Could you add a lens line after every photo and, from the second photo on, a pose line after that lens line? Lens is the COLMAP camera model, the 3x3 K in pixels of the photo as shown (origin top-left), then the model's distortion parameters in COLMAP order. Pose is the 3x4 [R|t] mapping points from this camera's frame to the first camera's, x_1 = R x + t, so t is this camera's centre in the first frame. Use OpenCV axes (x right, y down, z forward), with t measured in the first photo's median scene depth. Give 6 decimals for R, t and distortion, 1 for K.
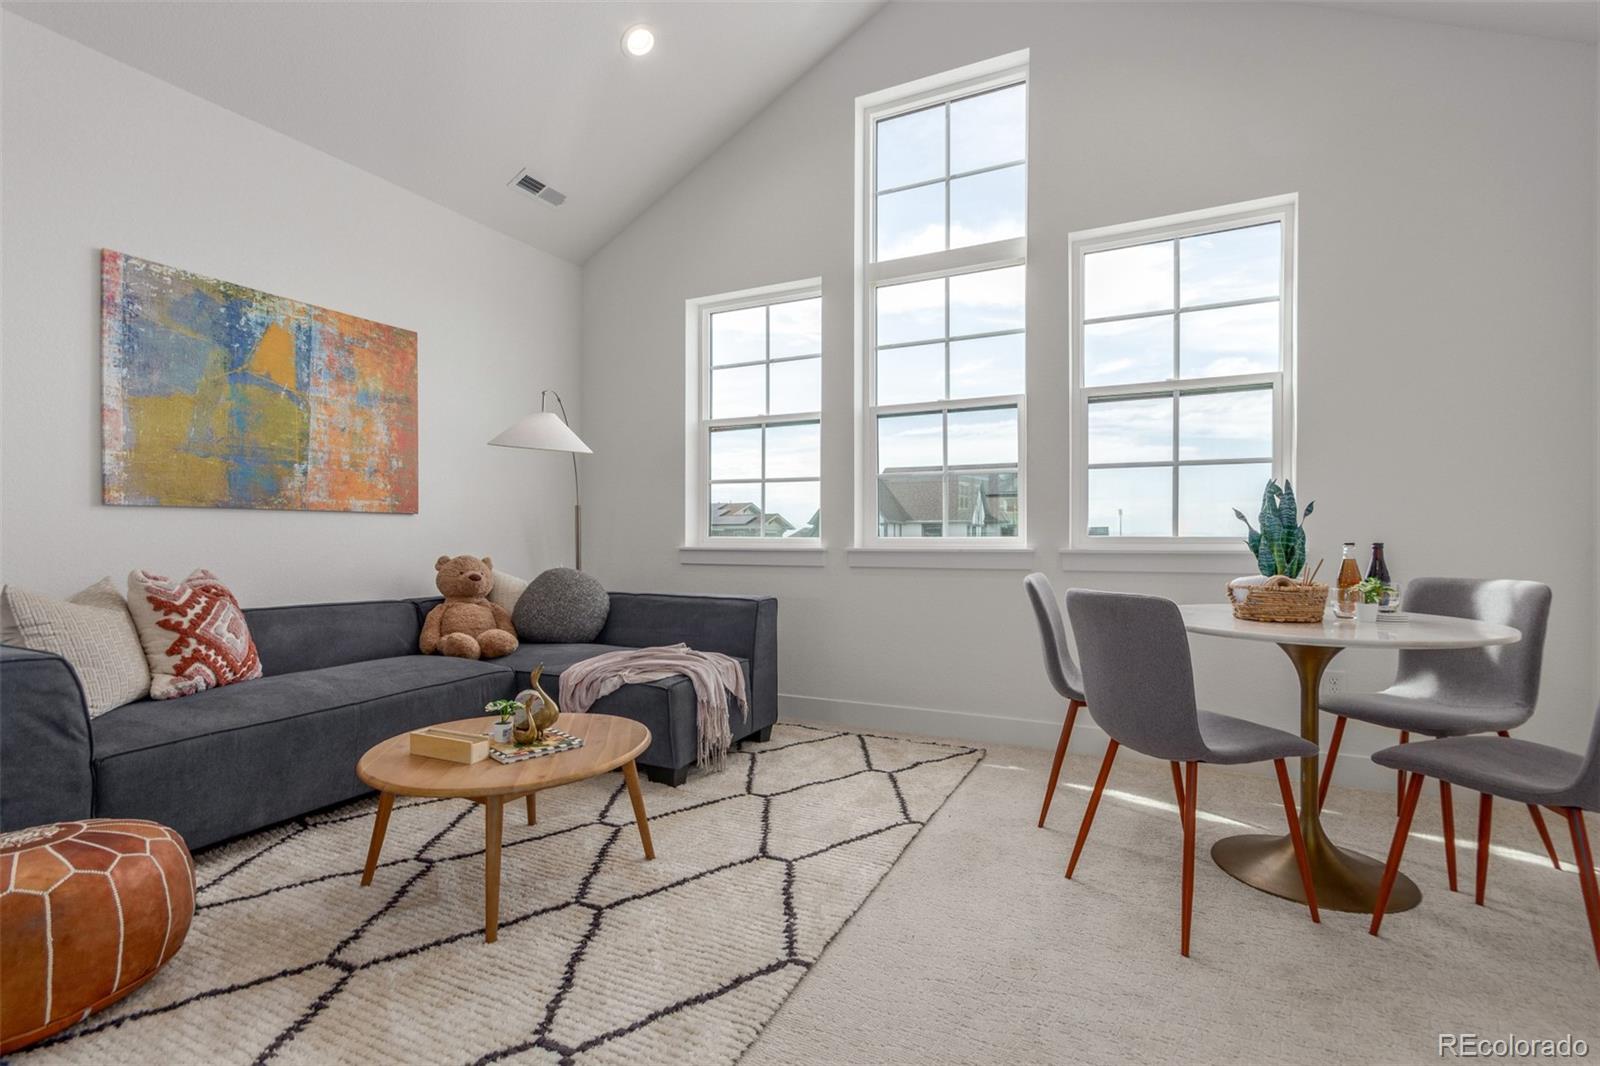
lens RADIAL K [[737.1, 0, 806.7], [0, 737.1, 541.7], [0, 0, 1]] dist [0.014988, 0.000352]
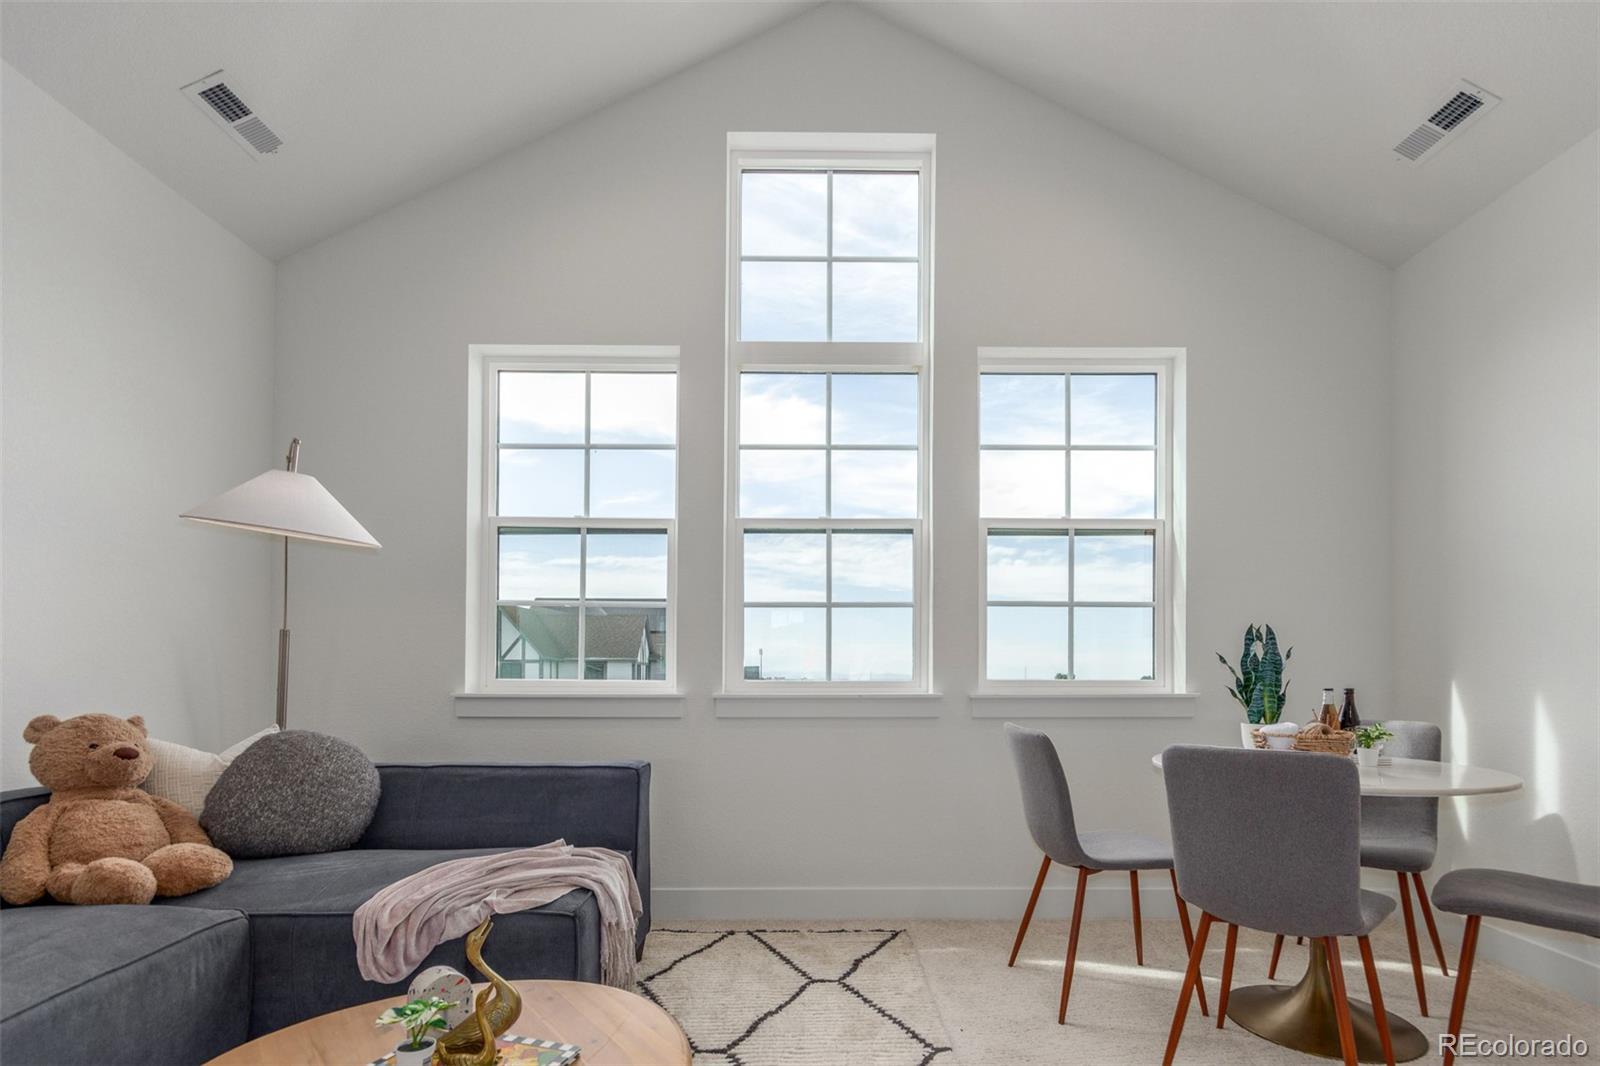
lens RADIAL K [[775.7, 0, 799.6], [0, 775.7, 665.4], [0, 0, 1]] dist [0.017241, -0.000554]
pose [[0.893490, 0.008165, 0.449008, -0.258192], [0.000612, 0.999812, -0.019399, -0.005918], [-0.449082, 0.017608, 0.893317, 0.236061]]
